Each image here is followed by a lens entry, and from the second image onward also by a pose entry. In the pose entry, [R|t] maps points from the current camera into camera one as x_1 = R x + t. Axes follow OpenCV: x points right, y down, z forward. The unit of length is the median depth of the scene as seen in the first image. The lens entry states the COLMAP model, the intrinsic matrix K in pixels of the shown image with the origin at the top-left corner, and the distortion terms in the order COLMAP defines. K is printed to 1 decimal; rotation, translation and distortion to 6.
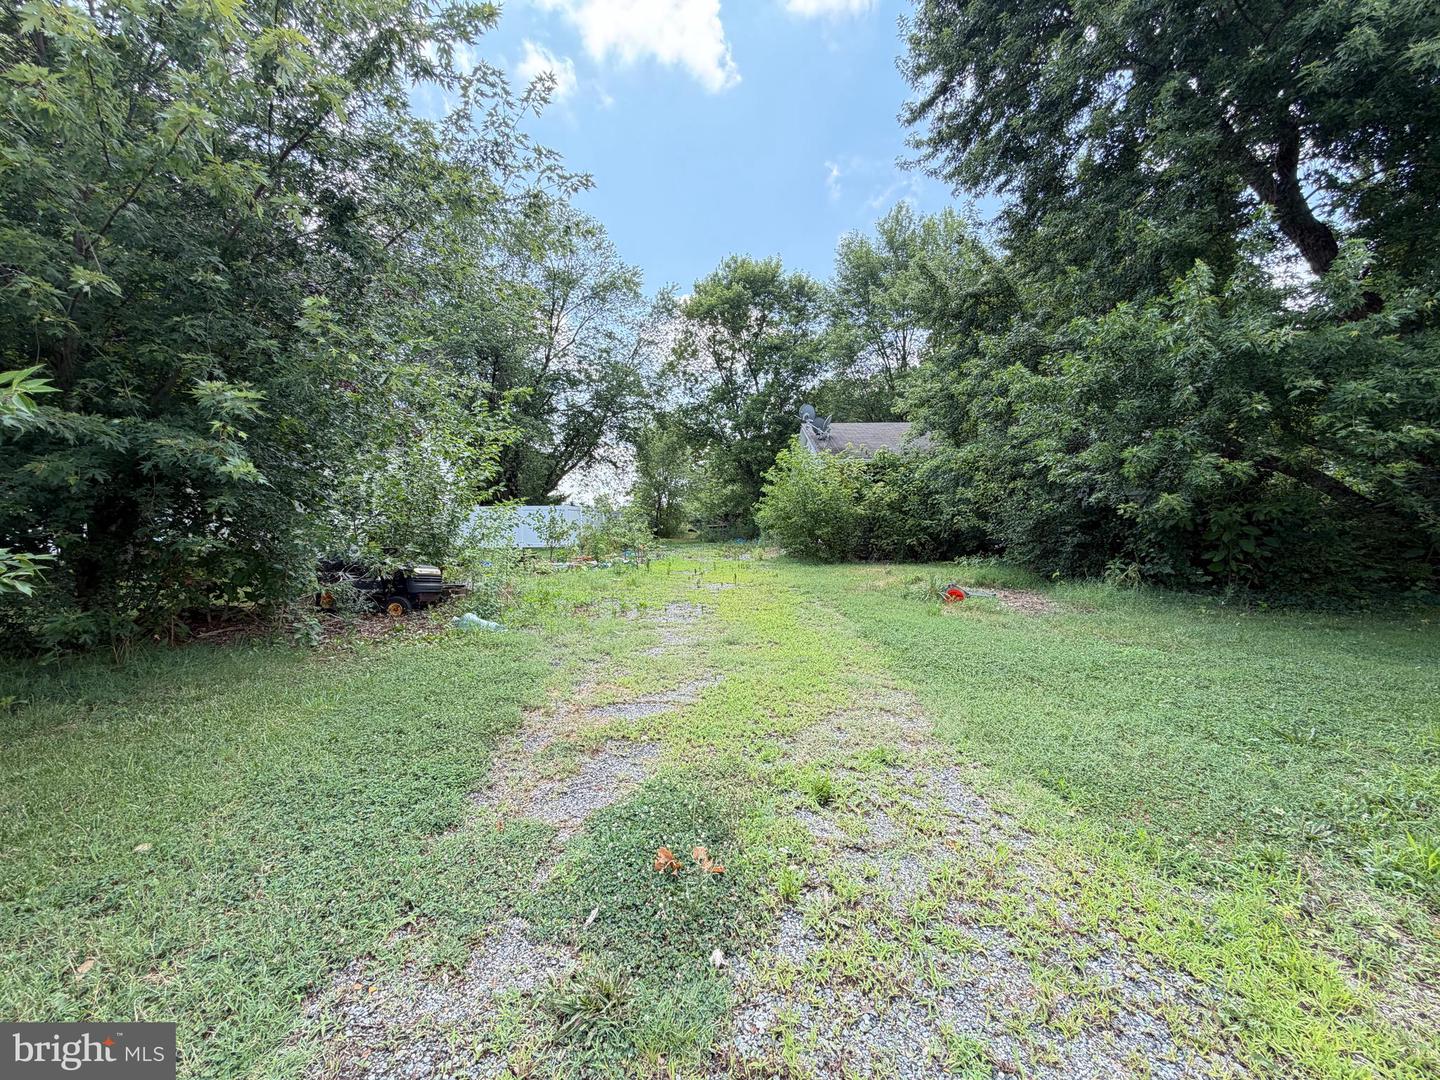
lens RADIAL K [[574.9, 0, 717.3], [0, 574.9, 538.1], [0, 0, 1]] dist [-0.001076, -0.000579]
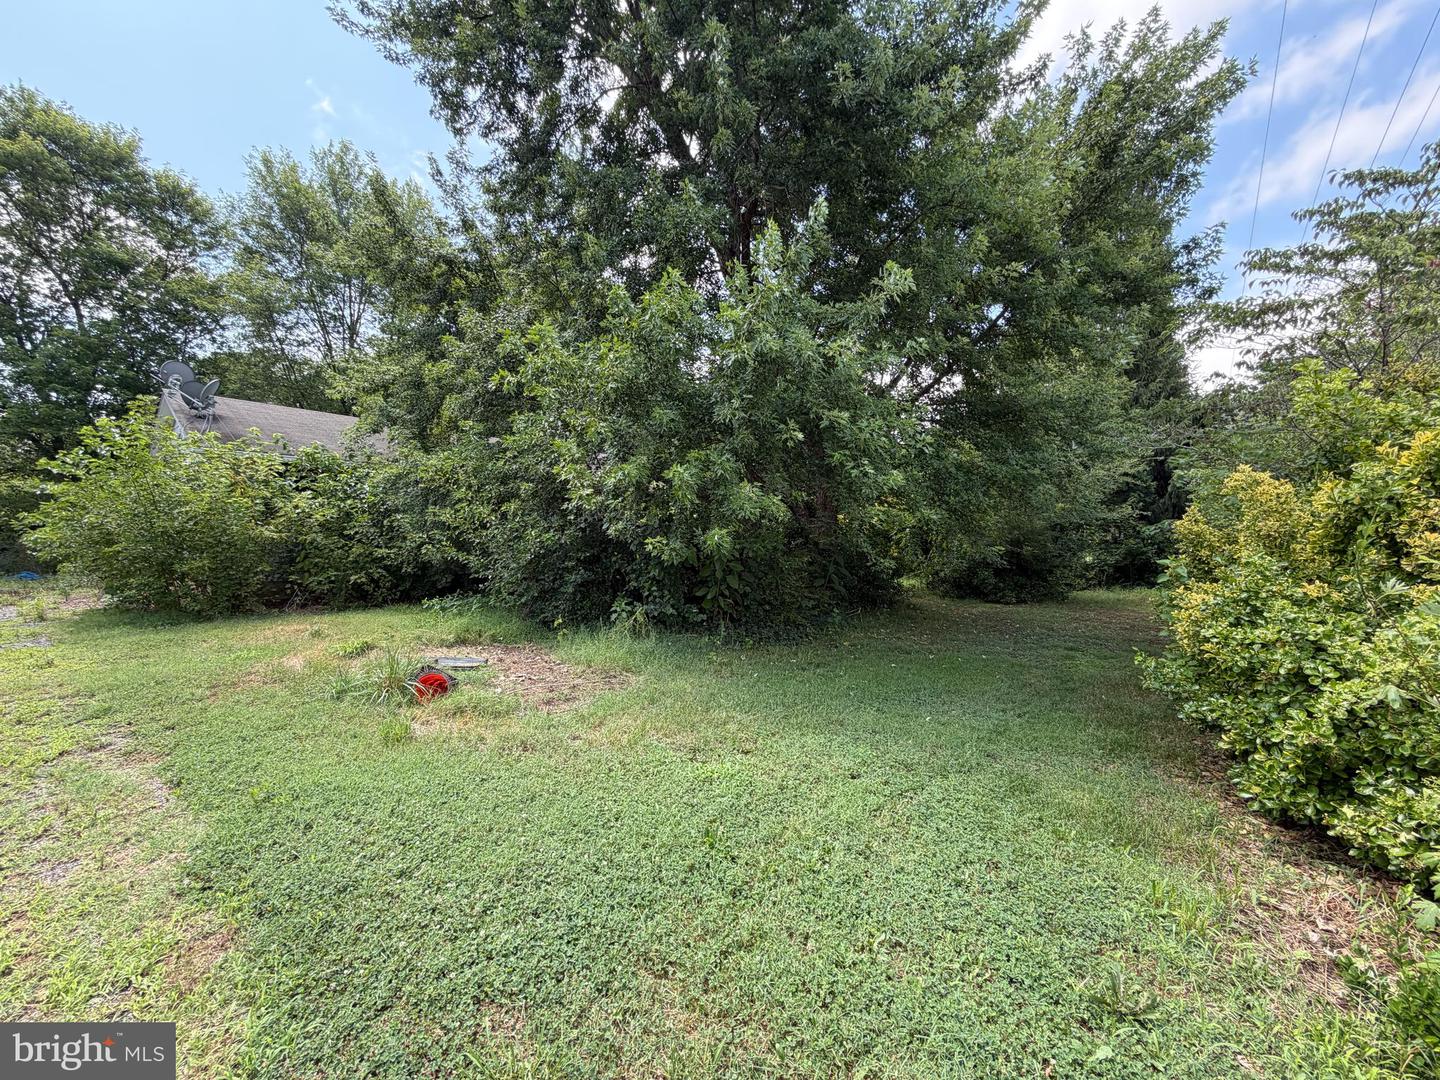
lens RADIAL K [[574.9, 0, 717.8], [0, 574.9, 543.4], [0, 0, 1]] dist [-0.001076, -0.000579]
pose [[0.637796, 0.009582, 0.770146, 0.078470], [0.010088, 0.999733, -0.020792, -0.018439], [-0.770139, 0.021030, 0.637529, 0.217051]]
